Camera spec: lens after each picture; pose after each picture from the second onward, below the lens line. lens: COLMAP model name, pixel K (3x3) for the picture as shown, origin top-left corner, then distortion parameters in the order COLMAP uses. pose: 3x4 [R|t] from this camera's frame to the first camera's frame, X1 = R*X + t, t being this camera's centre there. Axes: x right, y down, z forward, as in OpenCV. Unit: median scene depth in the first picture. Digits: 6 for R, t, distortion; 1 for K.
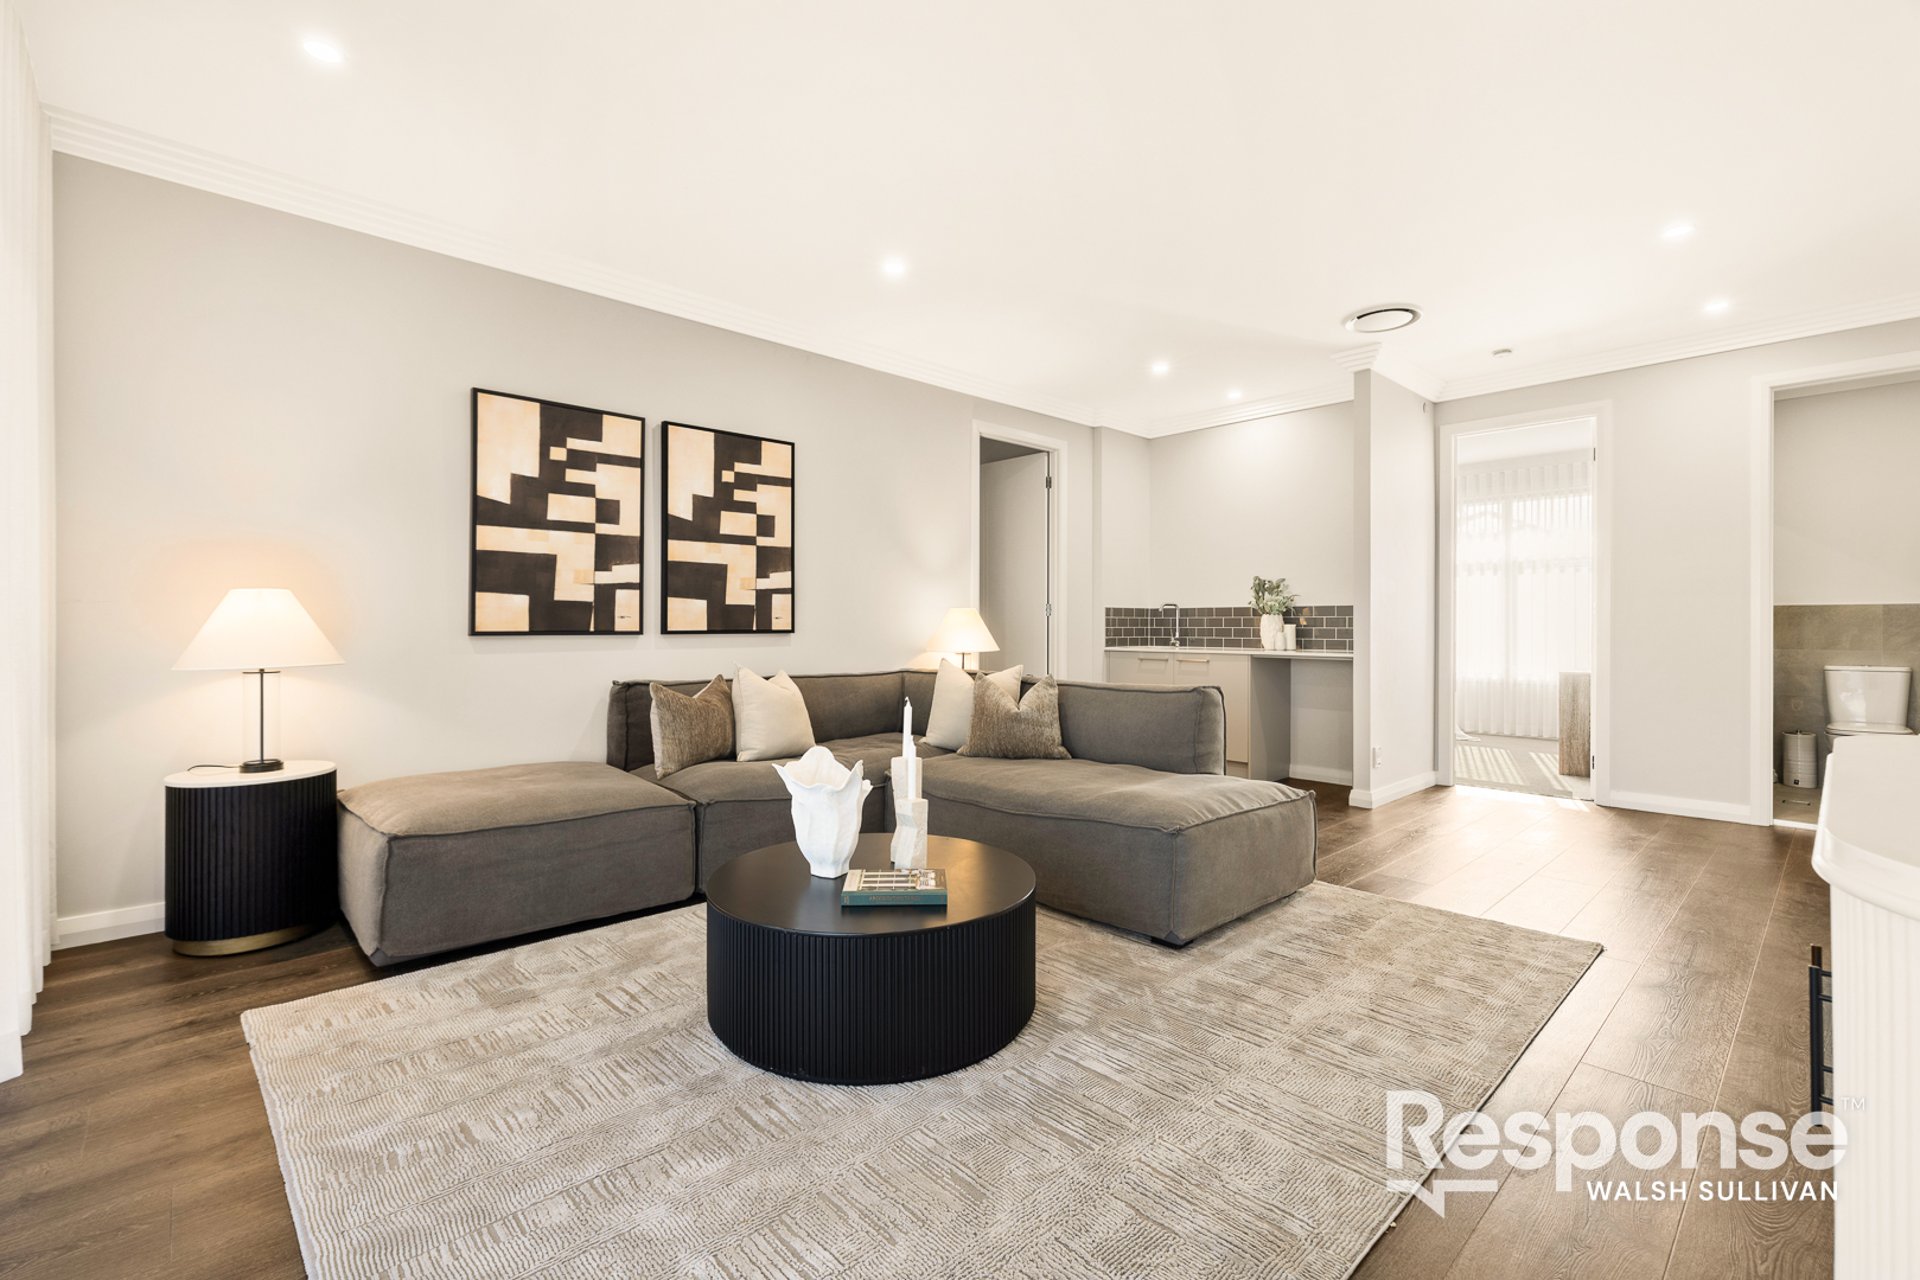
lens RADIAL K [[870.9, 0, 960.0], [0, 870.9, 640.0], [0, 0, 1]] dist [0.000820, 0.000058]
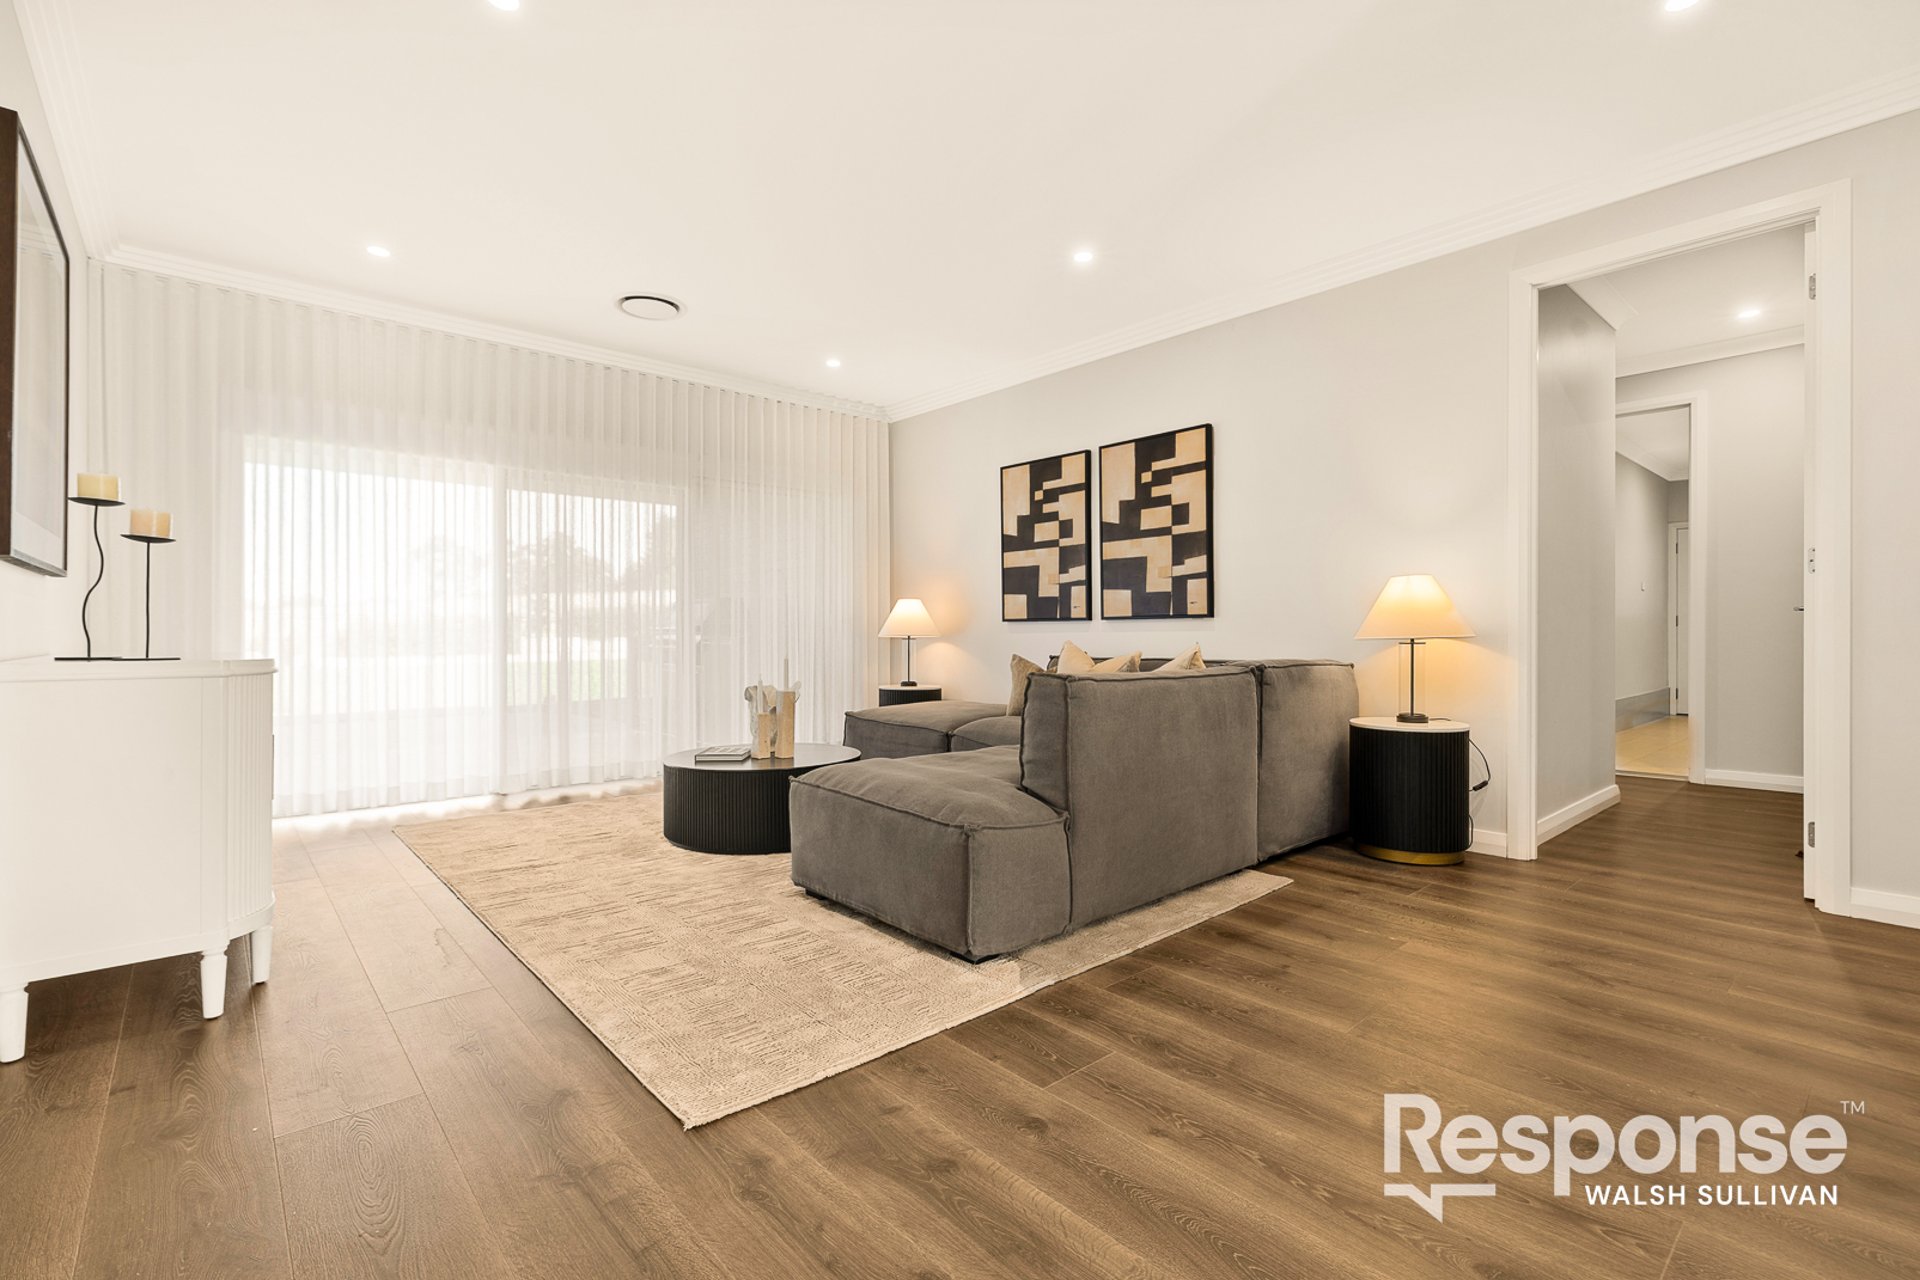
lens RADIAL K [[831.8, 0, 950.9], [0, 831.8, 633.8], [0, 0, 1]] dist [0.002962, 0.000195]
pose [[-0.042911, 0.021192, -0.998854, 0.806576], [0.009966, 0.999734, 0.020782, -0.012545], [0.999029, -0.009063, -0.043111, 0.792802]]
